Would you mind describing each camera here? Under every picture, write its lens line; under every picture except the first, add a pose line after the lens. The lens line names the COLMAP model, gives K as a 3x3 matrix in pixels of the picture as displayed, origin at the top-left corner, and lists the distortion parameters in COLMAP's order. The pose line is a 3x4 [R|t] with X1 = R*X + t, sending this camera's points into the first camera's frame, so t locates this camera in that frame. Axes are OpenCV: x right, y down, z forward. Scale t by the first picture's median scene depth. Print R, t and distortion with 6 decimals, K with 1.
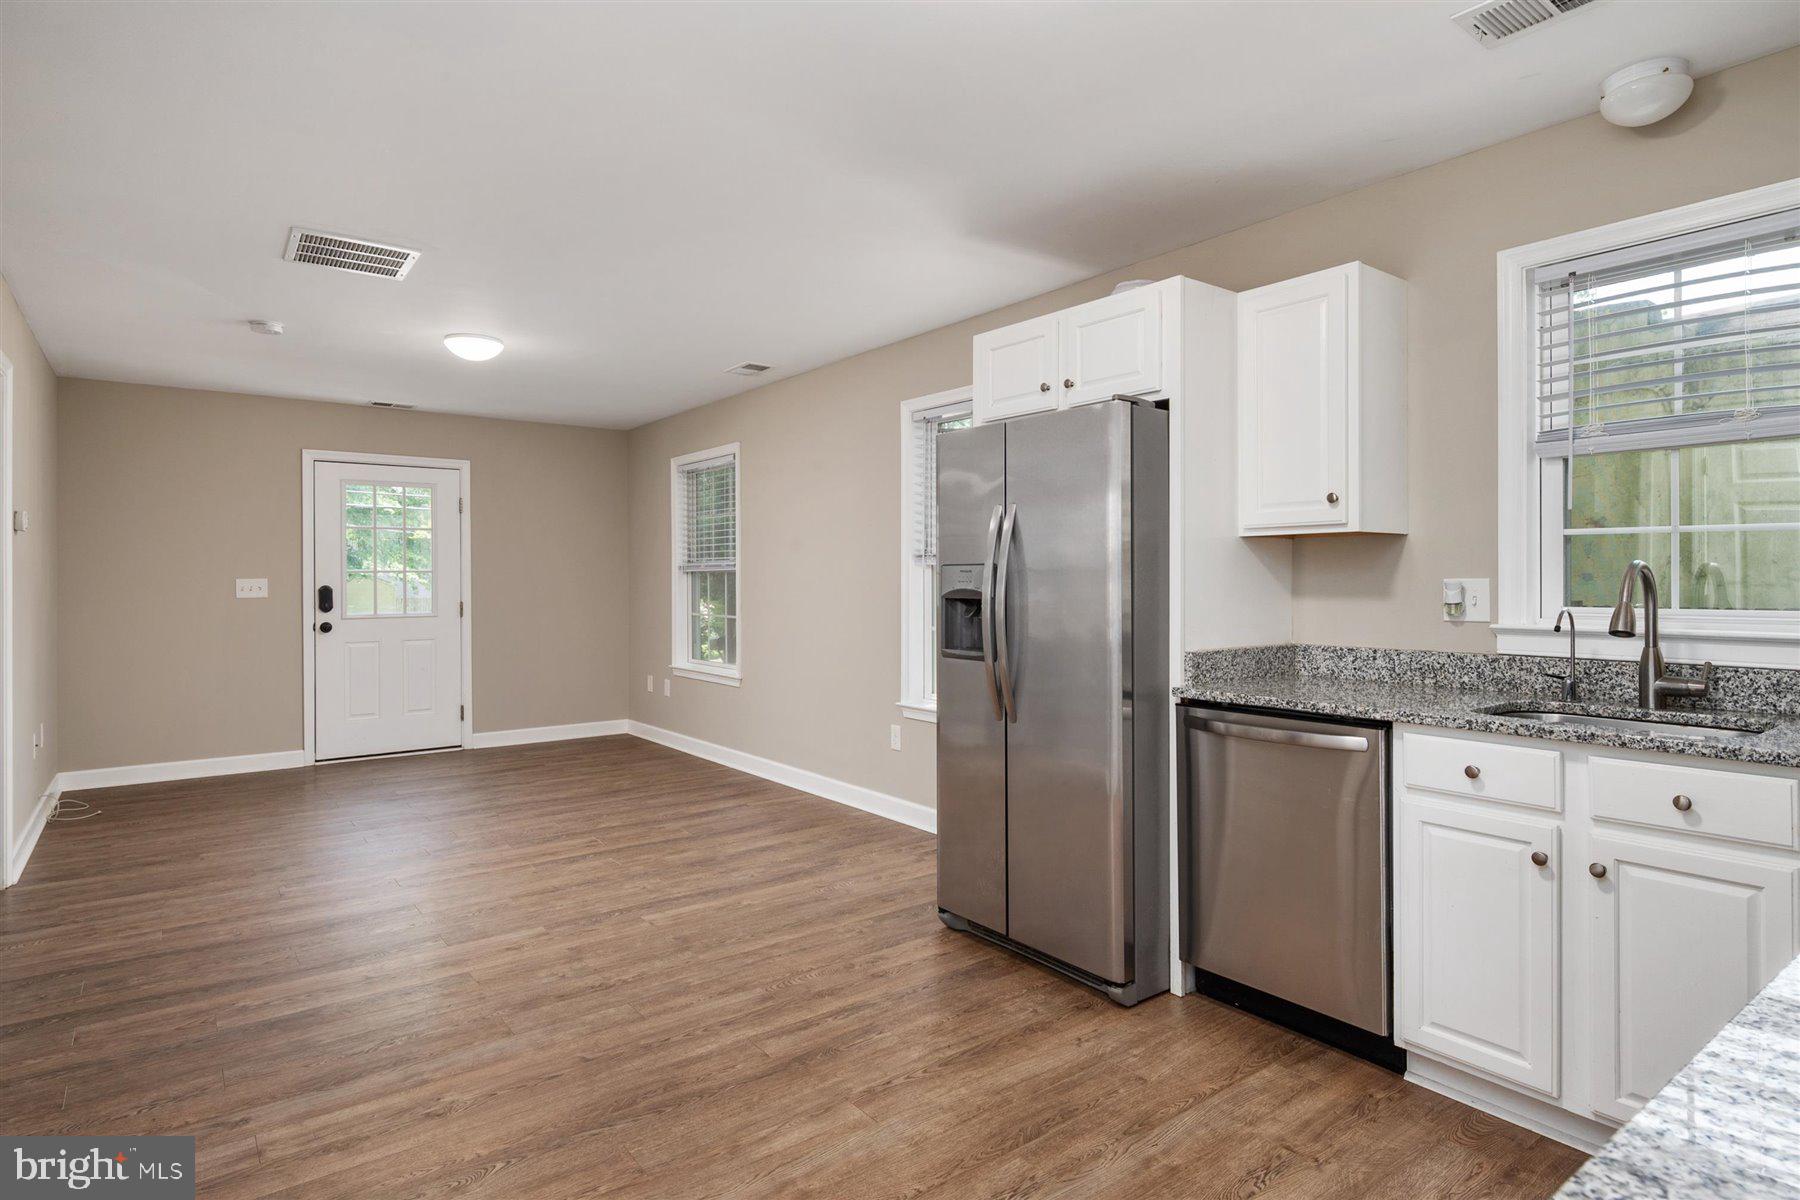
lens RADIAL K [[962.5, 0, 904.5], [0, 962.5, 578.6], [0, 0, 1]] dist [0.004745, 0.000367]
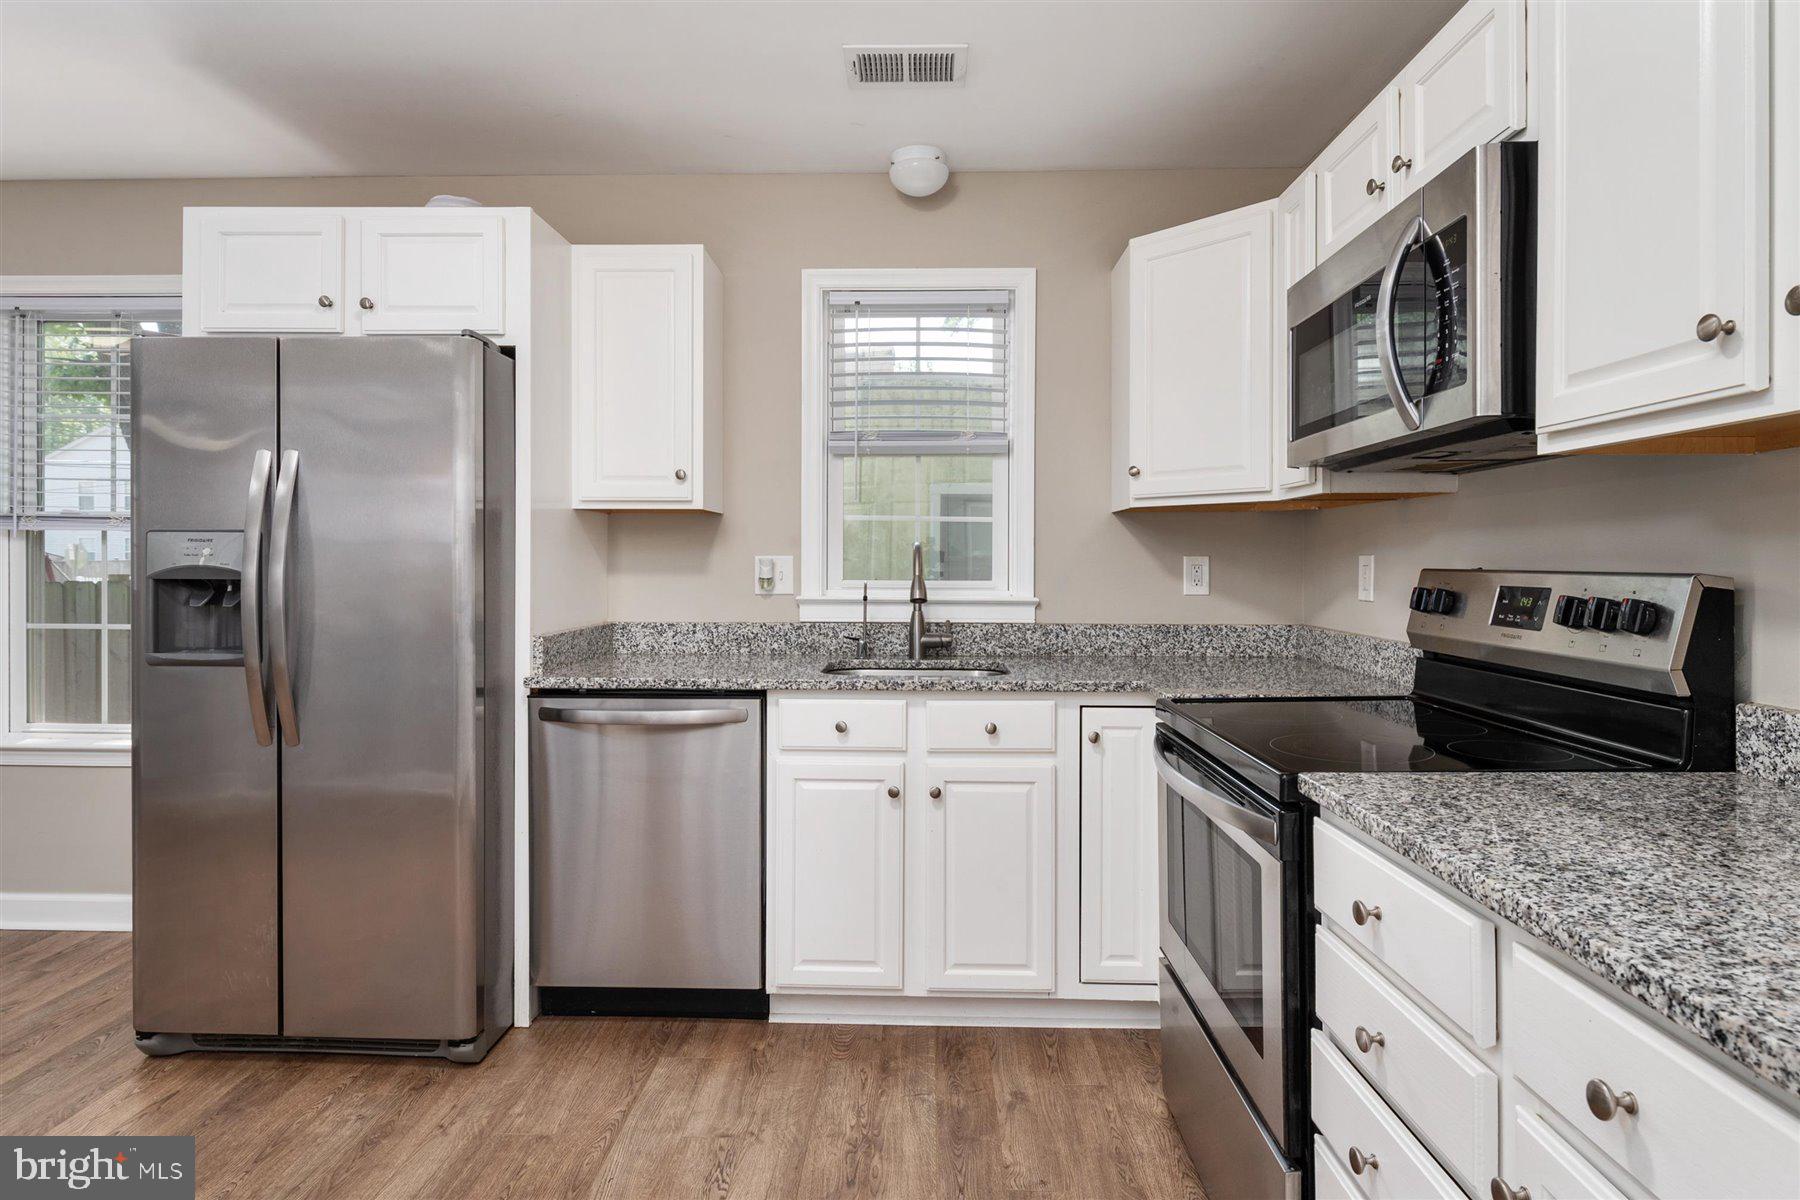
lens RADIAL K [[952.4, 0, 901.4], [0, 952.4, 566.6], [0, 0, 1]] dist [0.002349, -0.001440]
pose [[0.629862, -0.001250, 0.776706, -0.184547], [-0.006429, 0.999956, 0.006823, 0.004067], [-0.776681, -0.009290, 0.629826, 0.197435]]
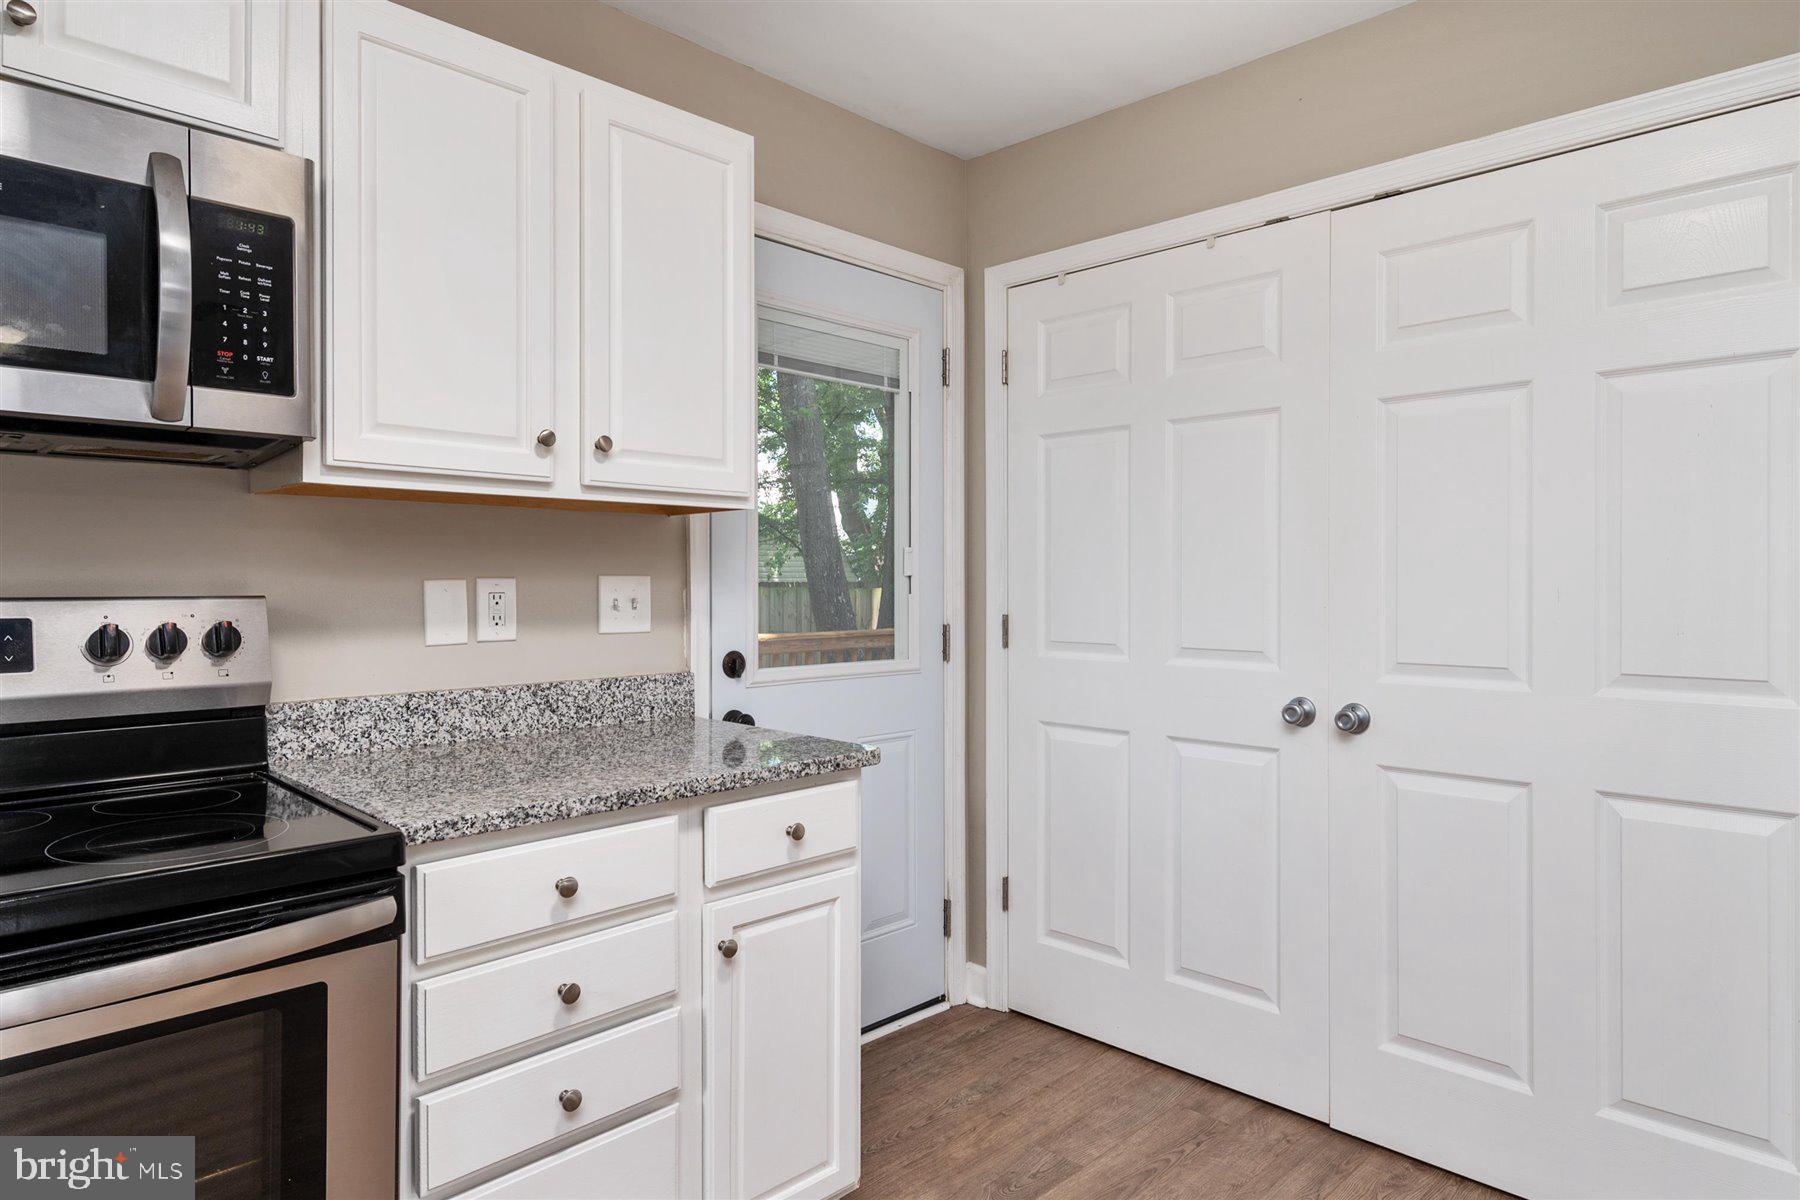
lens RADIAL K [[1067.6, 0, 895.8], [0, 1067.6, 586.6], [0, 0, 1]] dist [0.013082, -0.000435]
pose [[-0.990896, 0.004430, -0.134555, 0.184560], [0.004518, 0.999990, -0.000343, 0.004992], [0.134552, -0.000948, -0.990906, 0.885376]]
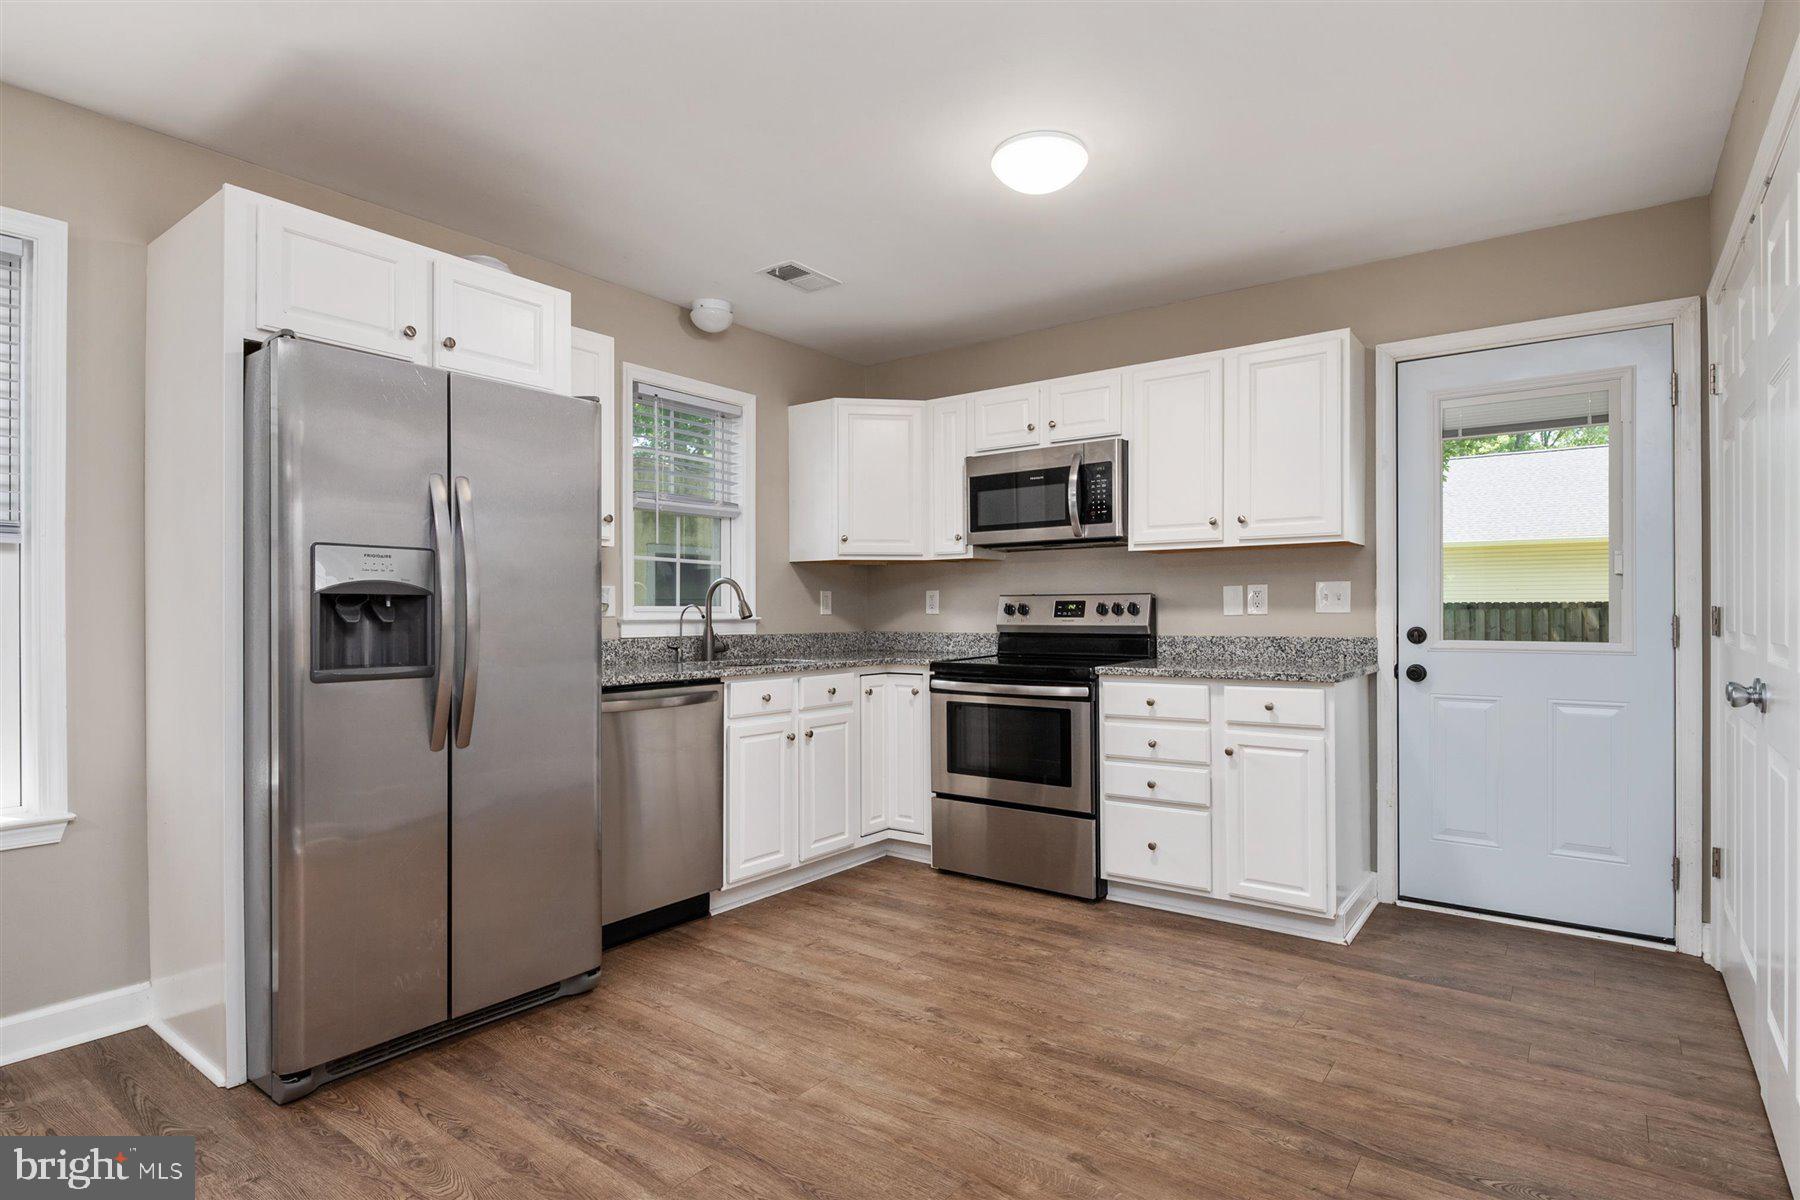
lens RADIAL K [[925.8, 0, 906.6], [0, 925.8, 613.4], [0, 0, 1]] dist [0.002372, 0.000074]
pose [[-0.274359, 0.001814, 0.961626, -0.839813], [0.000994, 0.999998, -0.001603, 0.043137], [-0.961627, 0.000516, -0.274360, 0.969711]]
